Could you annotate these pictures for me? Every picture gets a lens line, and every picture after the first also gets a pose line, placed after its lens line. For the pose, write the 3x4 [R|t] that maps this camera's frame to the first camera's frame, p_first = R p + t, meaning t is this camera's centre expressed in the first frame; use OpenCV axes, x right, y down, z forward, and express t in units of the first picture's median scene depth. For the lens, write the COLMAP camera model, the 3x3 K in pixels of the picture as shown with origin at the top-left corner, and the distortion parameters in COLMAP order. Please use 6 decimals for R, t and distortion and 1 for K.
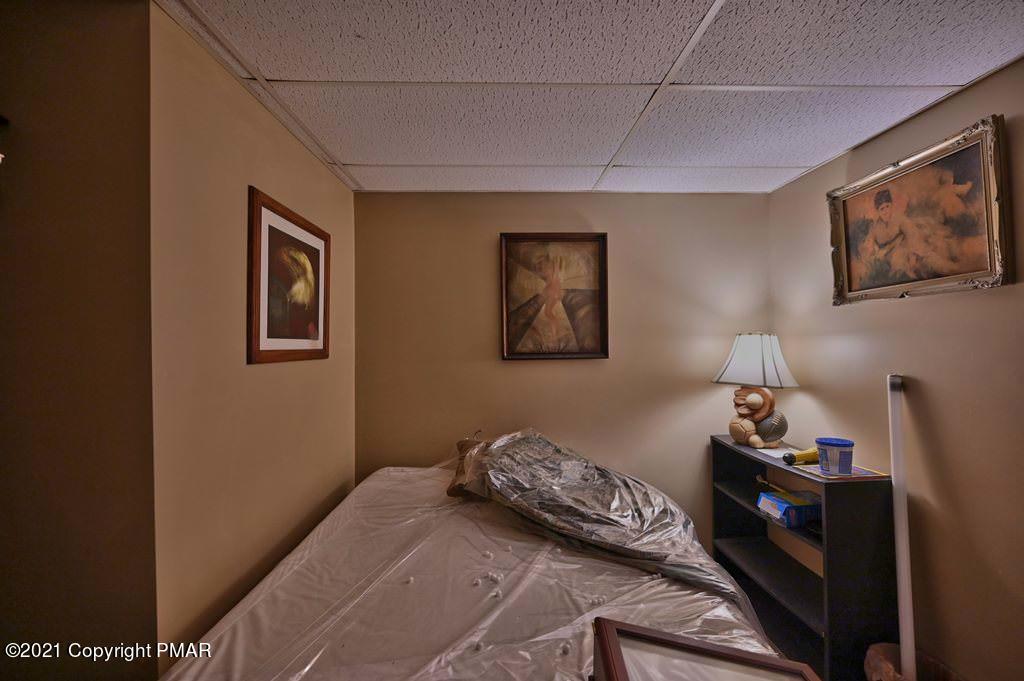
lens RADIAL K [[411.8, 0, 514.6], [0, 411.8, 345.1], [0, 0, 1]] dist [0.000693, 0.000082]
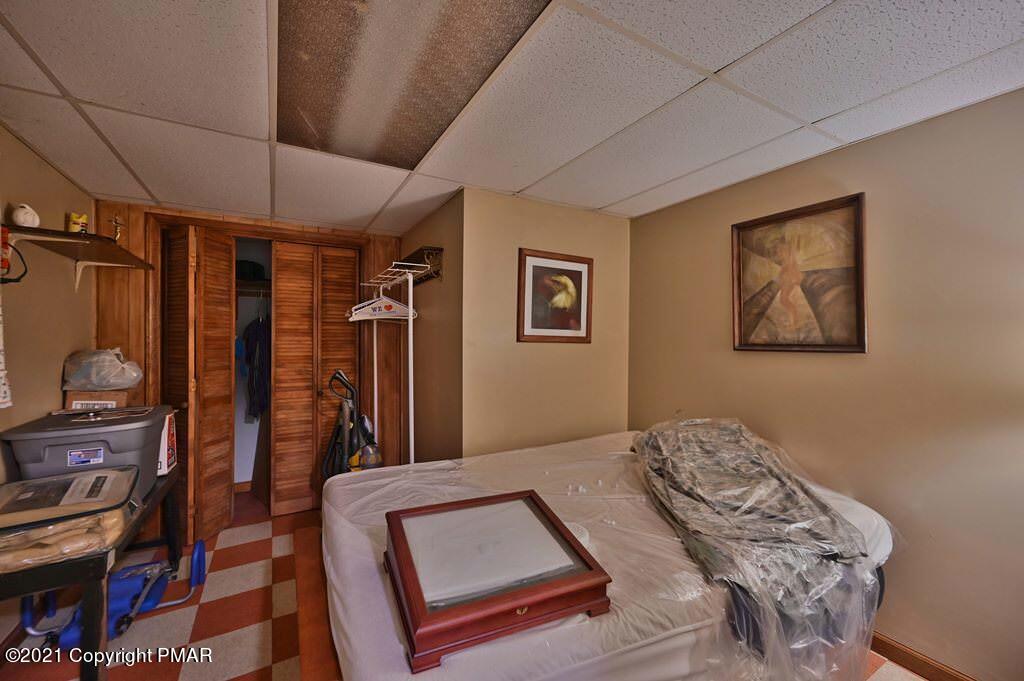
lens RADIAL K [[411.8, 0, 514.6], [0, 411.8, 345.1], [0, 0, 1]] dist [0.000693, 0.000082]
pose [[0.474739, 0.021508, -0.879864, 0.600438], [-0.021593, 0.999685, 0.012786, 0.021510], [0.879862, 0.012929, 0.475054, 0.052246]]
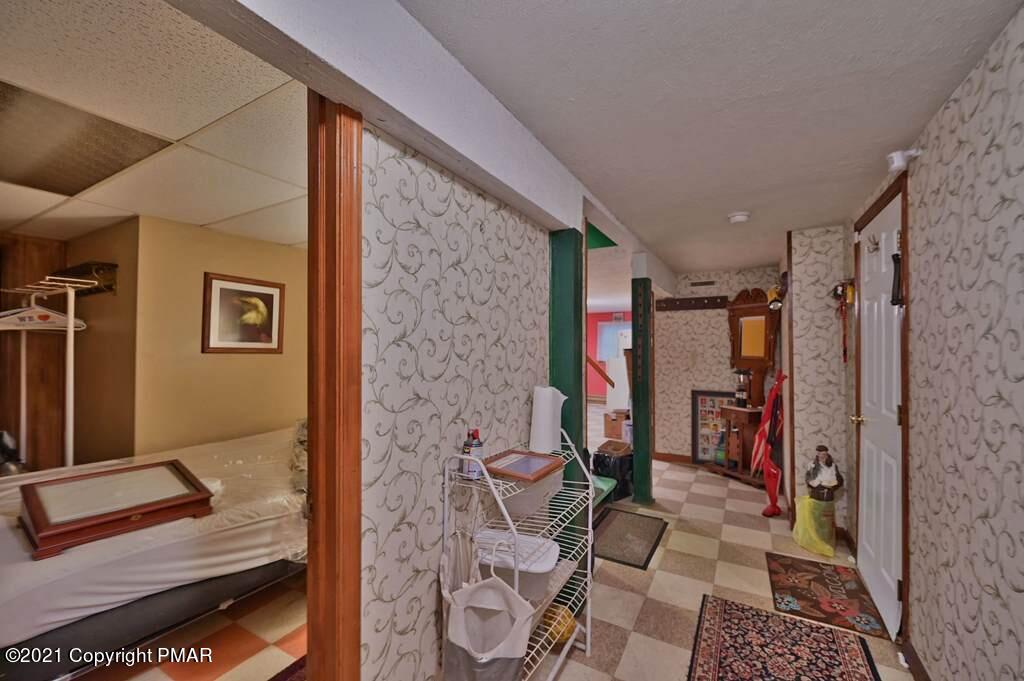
lens RADIAL K [[411.8, 0, 514.6], [0, 411.8, 345.1], [0, 0, 1]] dist [0.000693, 0.000082]
pose [[0.854264, 0.004728, -0.519818, 1.126962], [-0.017648, 0.999646, -0.019909, 0.010661], [0.519539, 0.026181, 0.854045, -0.004396]]
